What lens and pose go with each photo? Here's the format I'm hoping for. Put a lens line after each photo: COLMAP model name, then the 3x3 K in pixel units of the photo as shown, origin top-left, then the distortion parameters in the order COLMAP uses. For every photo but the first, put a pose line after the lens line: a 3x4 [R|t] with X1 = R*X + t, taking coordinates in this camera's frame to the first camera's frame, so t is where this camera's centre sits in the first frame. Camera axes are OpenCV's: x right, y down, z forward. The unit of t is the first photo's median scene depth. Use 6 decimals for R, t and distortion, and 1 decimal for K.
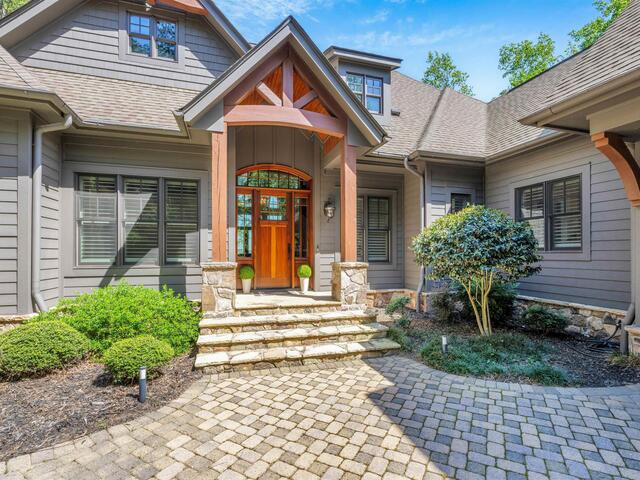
lens RADIAL K [[318.0, 0, 318.7], [0, 318.0, 246.4], [0, 0, 1]] dist [-0.001892, -0.000169]
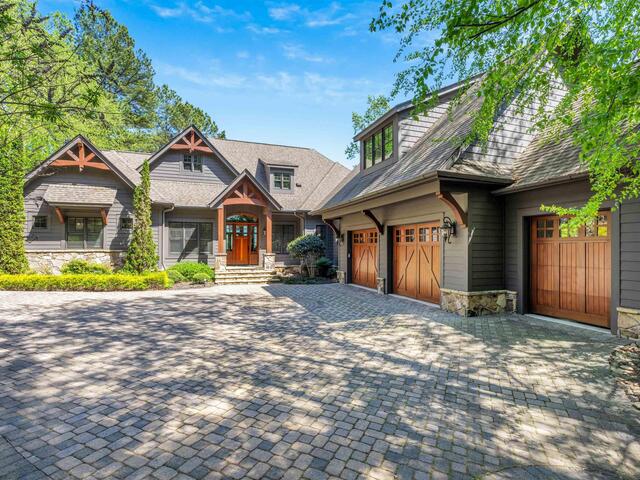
lens RADIAL K [[318.0, 0, 319.5], [0, 318.0, 241.0], [0, 0, 1]] dist [-0.001892, -0.000169]
pose [[0.999355, 0.002294, 0.035845, 0.445673], [-0.002380, 0.999994, 0.002341, -0.064797], [-0.035839, -0.002425, 0.999355, -1.782831]]
